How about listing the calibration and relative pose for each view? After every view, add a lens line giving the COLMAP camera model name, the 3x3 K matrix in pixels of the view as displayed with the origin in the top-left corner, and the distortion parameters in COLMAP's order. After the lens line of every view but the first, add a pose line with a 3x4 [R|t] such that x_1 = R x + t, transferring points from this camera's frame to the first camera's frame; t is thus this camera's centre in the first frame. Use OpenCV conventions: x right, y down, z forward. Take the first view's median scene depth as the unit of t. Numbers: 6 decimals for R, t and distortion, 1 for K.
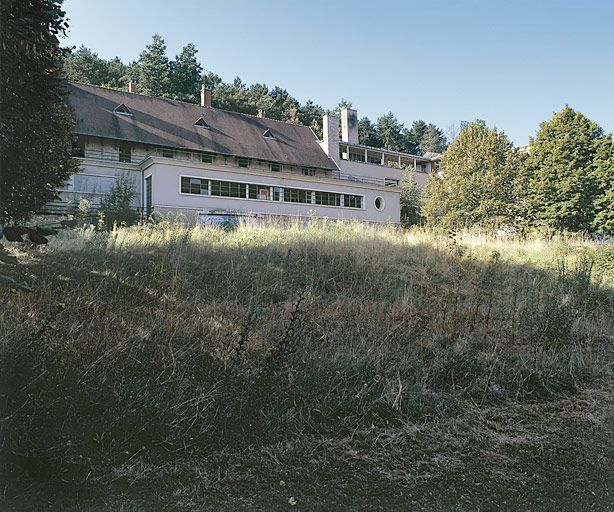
lens RADIAL K [[485.1, 0, 305.7], [0, 485.1, 255.9], [0, 0, 1]] dist [-0.056255, 0.016138]
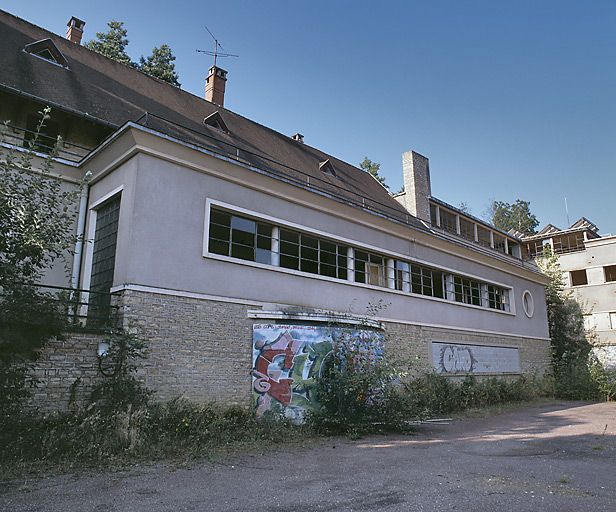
lens RADIAL K [[486.7, 0, 309.7], [0, 486.7, 255.1], [0, 0, 1]] dist [-0.056255, 0.016138]
pose [[0.983940, 0.059117, 0.168426, -0.216456], [-0.025470, 0.980408, -0.195326, -0.058131], [-0.176673, 0.187899, 0.966168, 0.590279]]
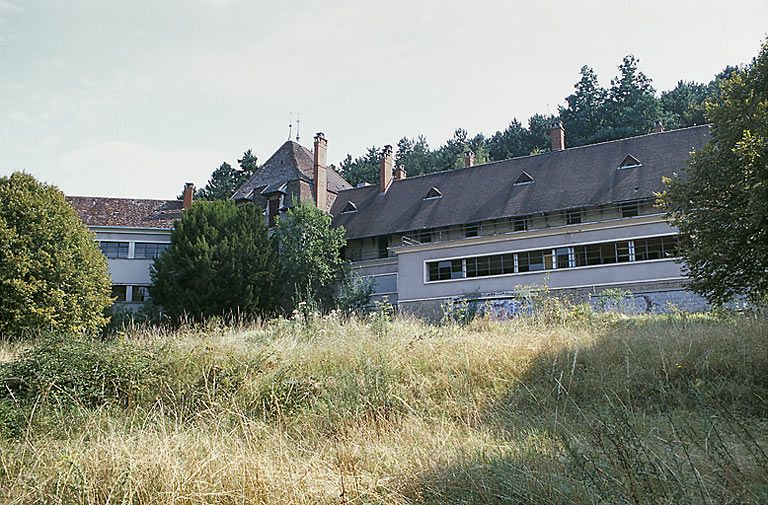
lens RADIAL K [[657.7, 0, 384.4], [0, 657.7, 253.5], [0, 0, 1]] dist [-0.007815, 0.004127]
pose [[0.437957, -0.174666, -0.881865, 0.647761], [0.037954, 0.983662, -0.175980, 0.018530], [0.898194, 0.043602, 0.437431, 0.376145]]
